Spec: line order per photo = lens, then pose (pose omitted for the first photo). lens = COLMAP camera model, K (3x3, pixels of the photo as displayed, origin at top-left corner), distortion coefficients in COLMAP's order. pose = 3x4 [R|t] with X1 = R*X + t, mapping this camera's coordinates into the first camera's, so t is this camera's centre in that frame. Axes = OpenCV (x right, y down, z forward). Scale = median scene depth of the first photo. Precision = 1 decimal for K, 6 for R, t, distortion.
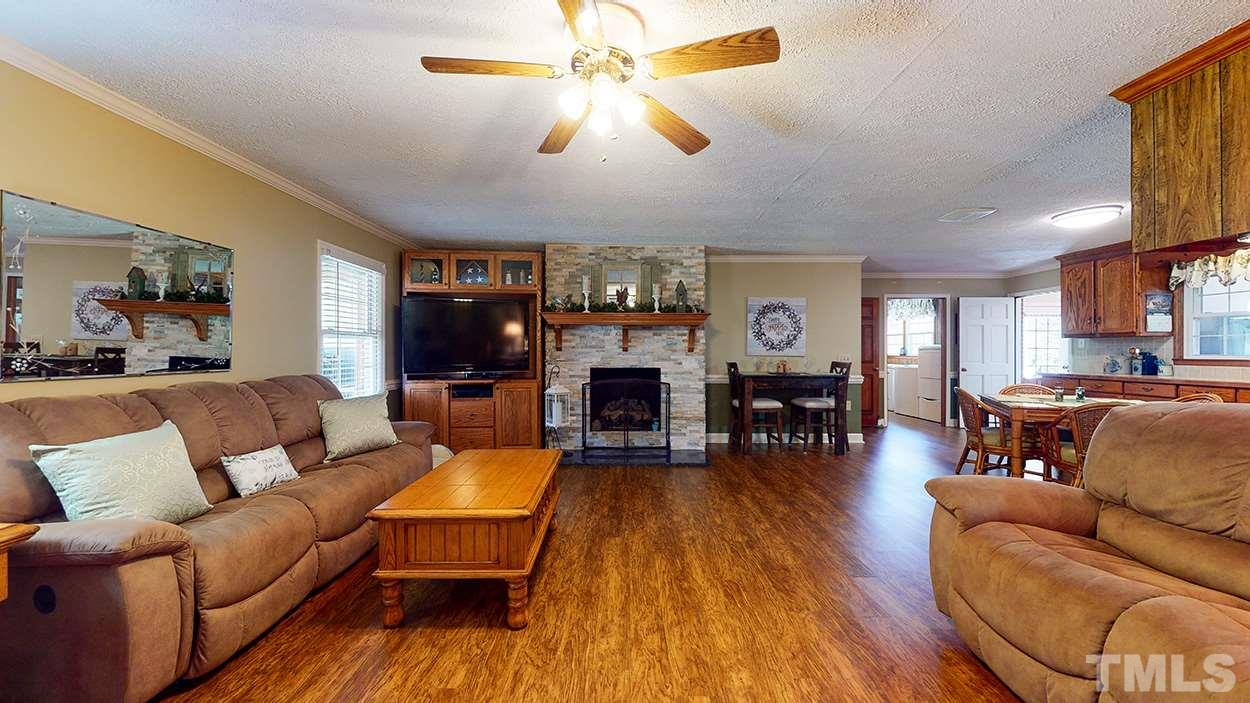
lens RADIAL K [[457.6, 0, 624.7], [0, 457.6, 354.3], [0, 0, 1]] dist [-0.000320, 0.000141]
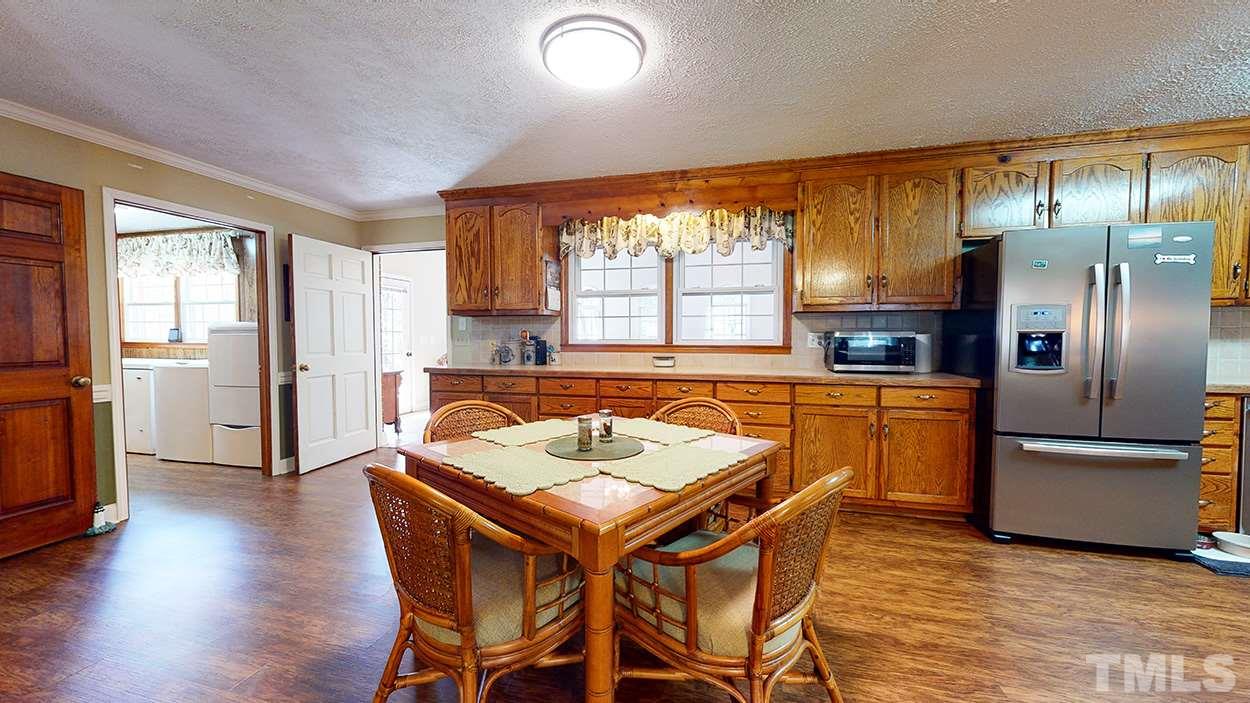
lens RADIAL K [[457.6, 0, 624.7], [0, 457.6, 354.3], [0, 0, 1]] dist [-0.000320, 0.000141]
pose [[0.256426, -0.035454, 0.965913, 0.359297], [0.003613, 0.999355, 0.035722, -0.000782], [-0.966557, -0.005670, 0.256389, 0.564338]]
